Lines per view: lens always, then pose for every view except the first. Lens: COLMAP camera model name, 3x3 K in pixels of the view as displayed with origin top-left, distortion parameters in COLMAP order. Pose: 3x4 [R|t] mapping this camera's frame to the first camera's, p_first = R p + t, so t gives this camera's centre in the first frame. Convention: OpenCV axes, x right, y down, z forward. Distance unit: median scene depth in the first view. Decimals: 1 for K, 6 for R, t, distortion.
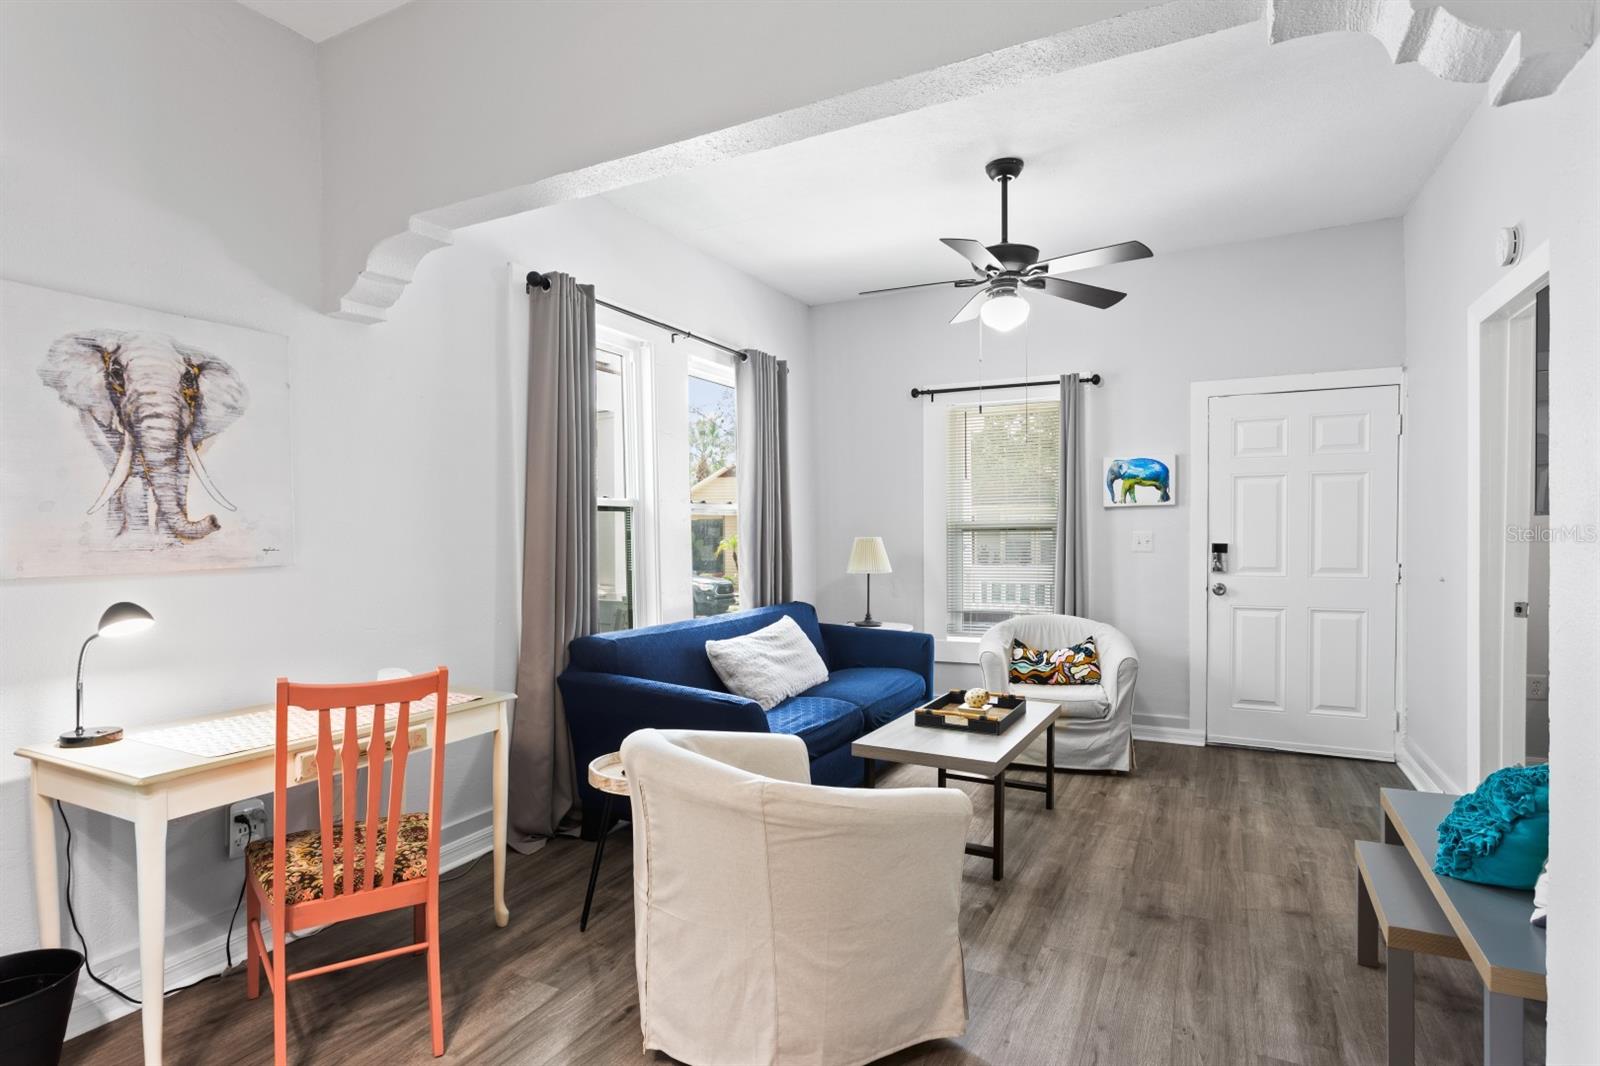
lens RADIAL K [[797.4, 0, 811.8], [0, 797.4, 545.4], [0, 0, 1]] dist [-0.014078, 0.006978]
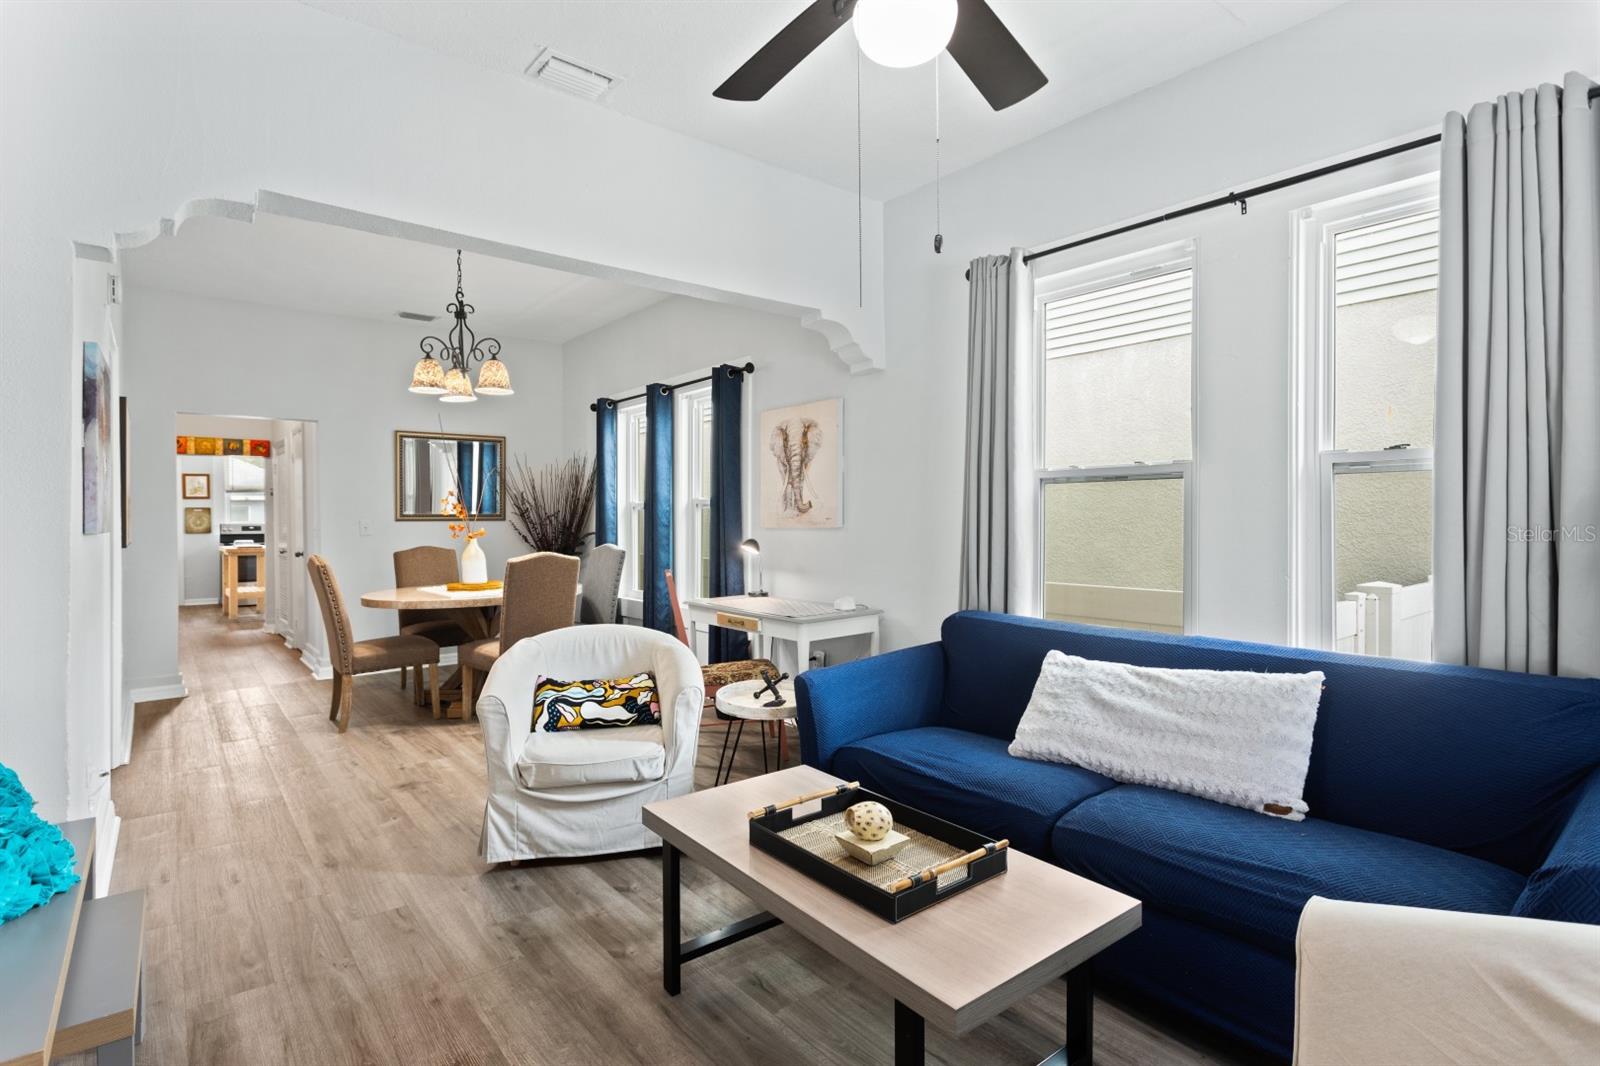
lens RADIAL K [[797.4, 0, 808.2], [0, 797.4, 523.5], [0, 0, 1]] dist [-0.014078, 0.006978]
pose [[-0.395988, 0.018862, -0.918062, 1.088181], [-0.010183, 0.999637, 0.024930, -0.031493], [0.918199, 0.019221, -0.395652, 1.805873]]
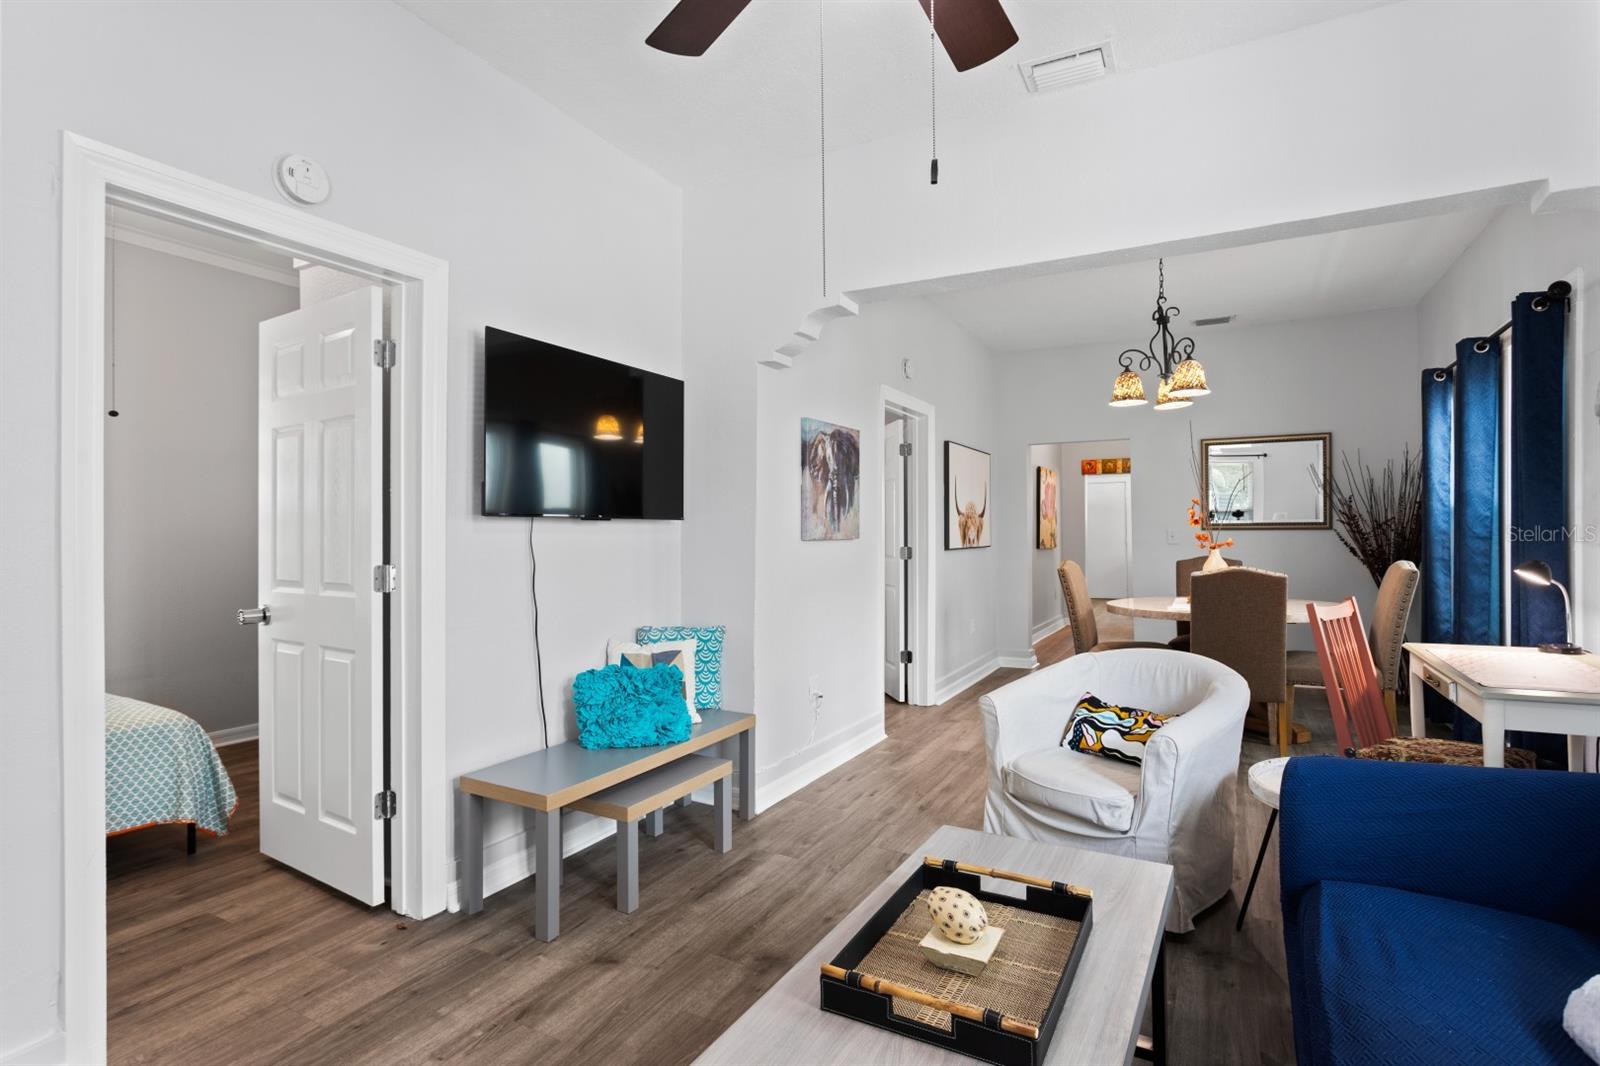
lens RADIAL K [[797.4, 0, 803.4], [0, 797.4, 527.3], [0, 0, 1]] dist [-0.014078, 0.006978]
pose [[-0.999379, 0.017511, 0.030566, 0.419283], [0.018018, 0.999703, 0.016386, -0.036008], [-0.030270, 0.016927, -0.999398, 2.194786]]
